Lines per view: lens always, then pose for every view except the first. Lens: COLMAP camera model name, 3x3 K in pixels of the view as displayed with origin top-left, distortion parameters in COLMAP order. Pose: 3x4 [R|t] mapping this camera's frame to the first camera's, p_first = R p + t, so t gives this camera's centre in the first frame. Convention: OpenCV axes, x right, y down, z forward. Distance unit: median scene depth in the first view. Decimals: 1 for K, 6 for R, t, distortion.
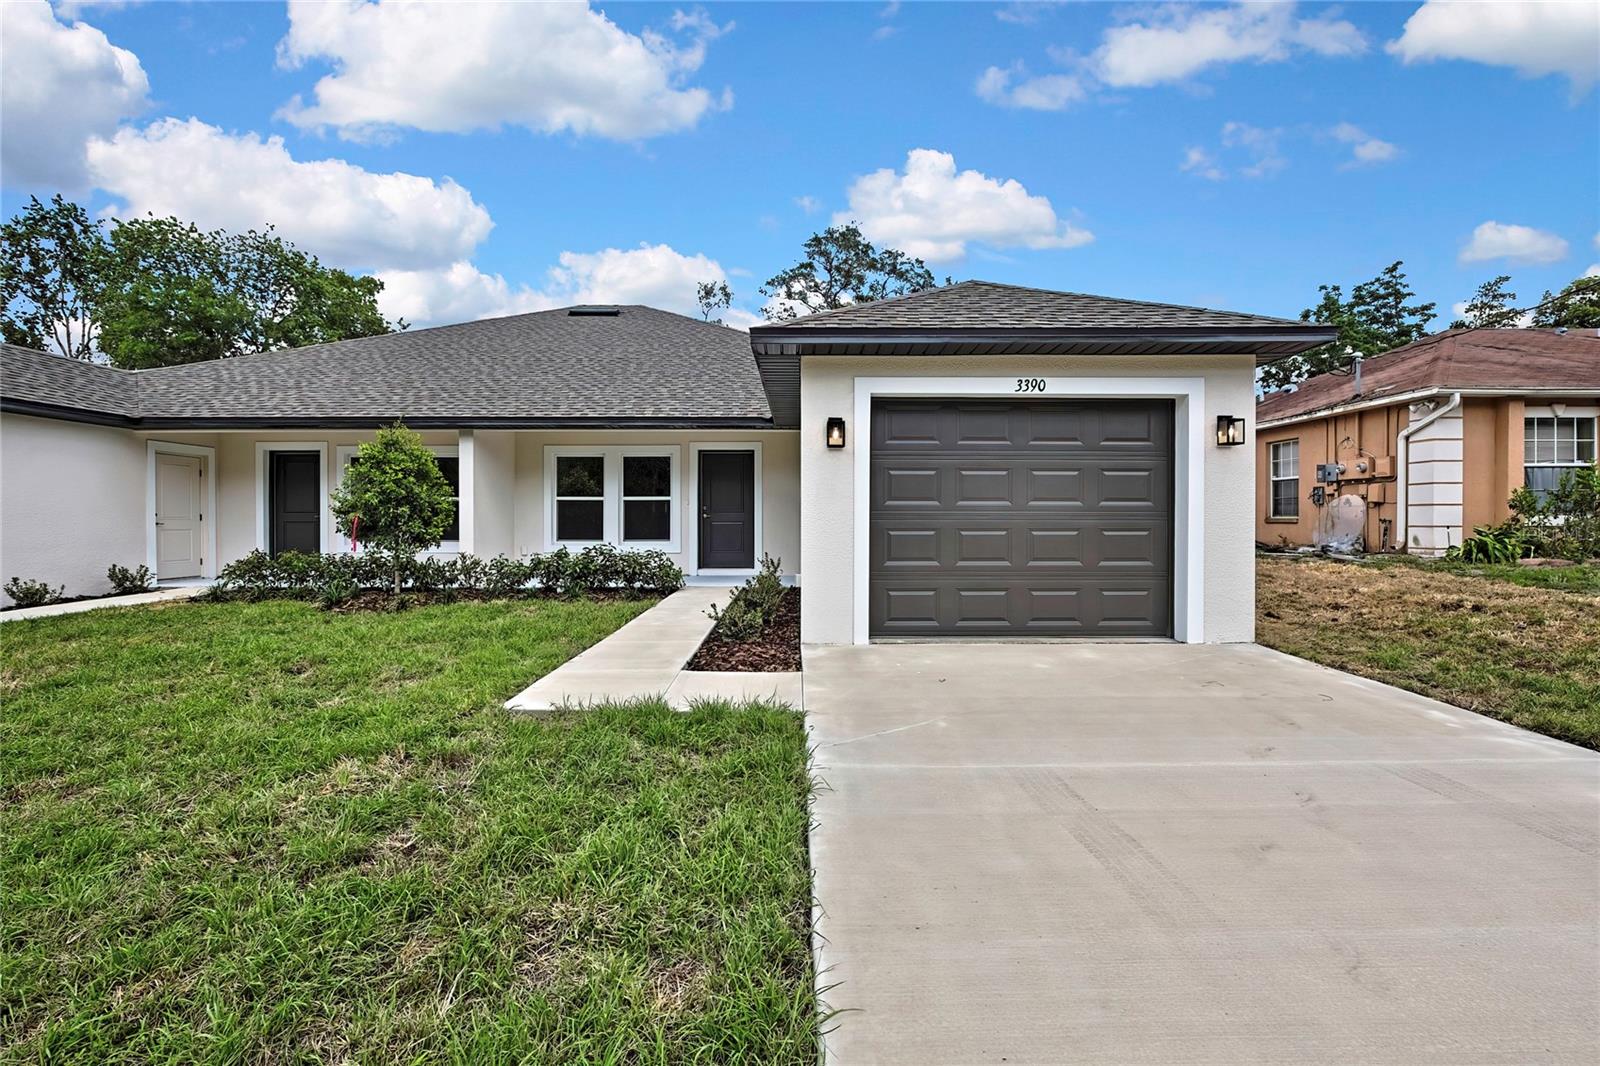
lens RADIAL K [[690.9, 0, 798.9], [0, 690.9, 523.5], [0, 0, 1]] dist [-0.020867, 0.007174]
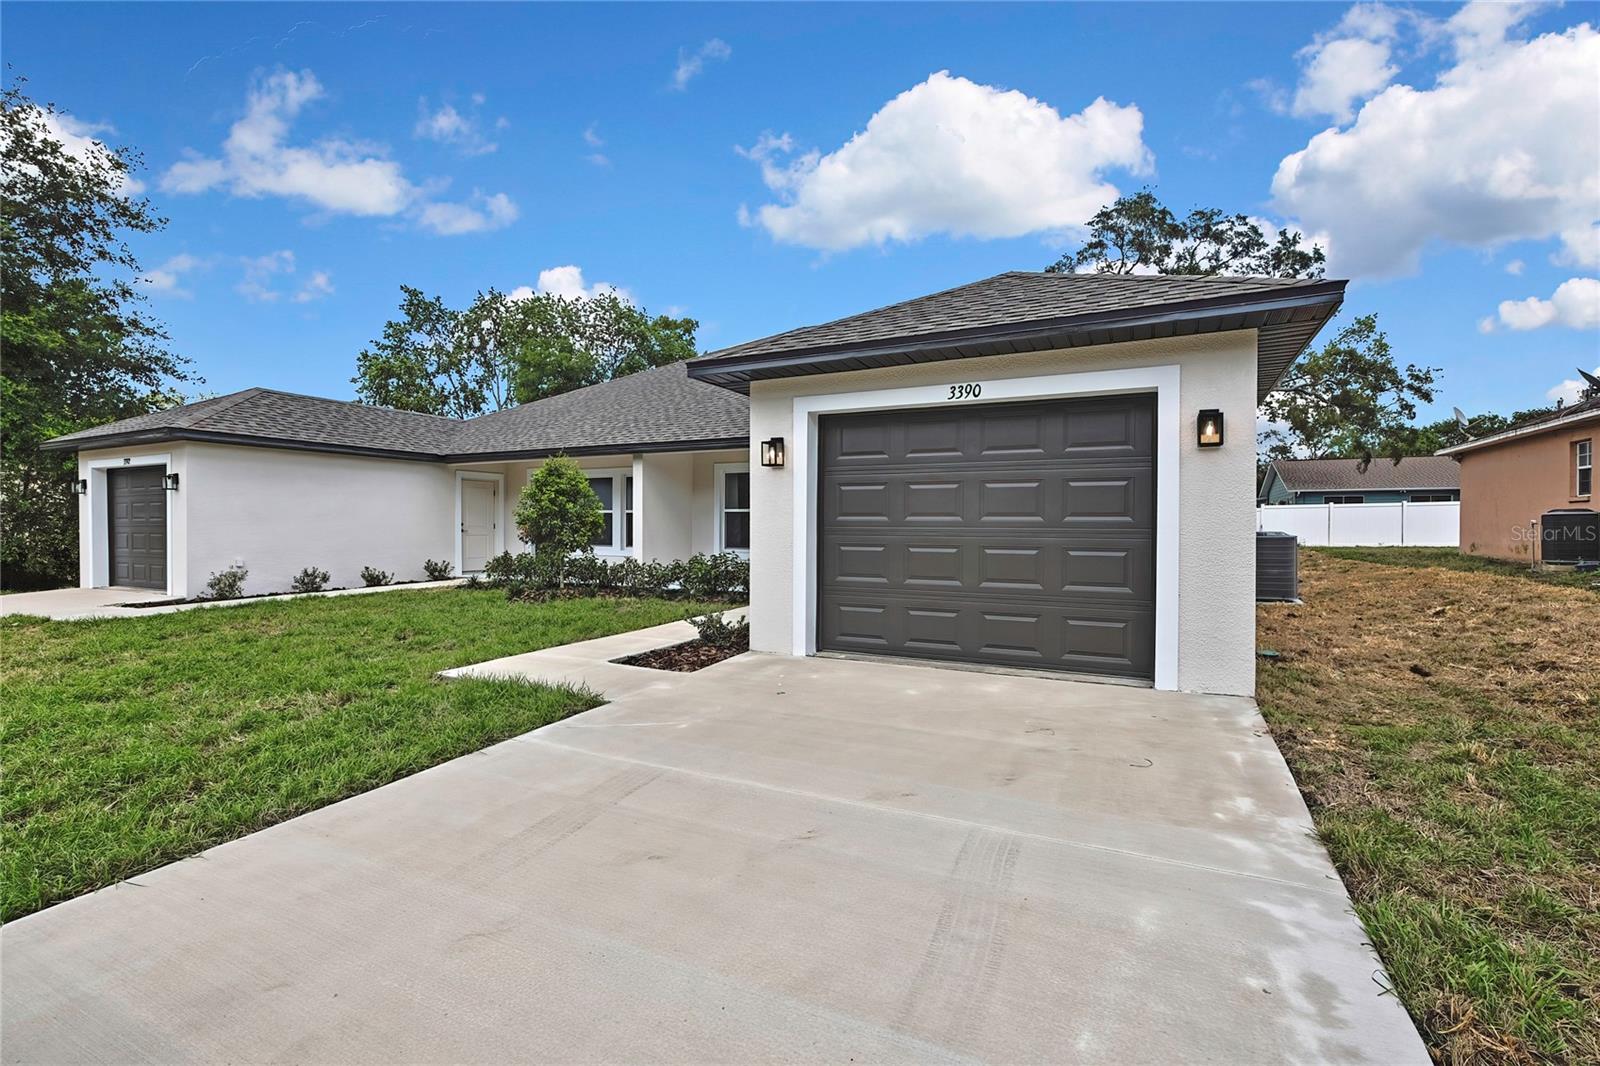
lens RADIAL K [[714.4, 0, 802.2], [0, 714.4, 525.2], [0, 0, 1]] dist [-0.004644, -0.000118]
pose [[0.892866, 0.004510, -0.450299, 0.344483], [-0.008487, 0.999941, -0.006813, -0.007715], [0.450242, 0.009905, 0.892852, 0.029181]]
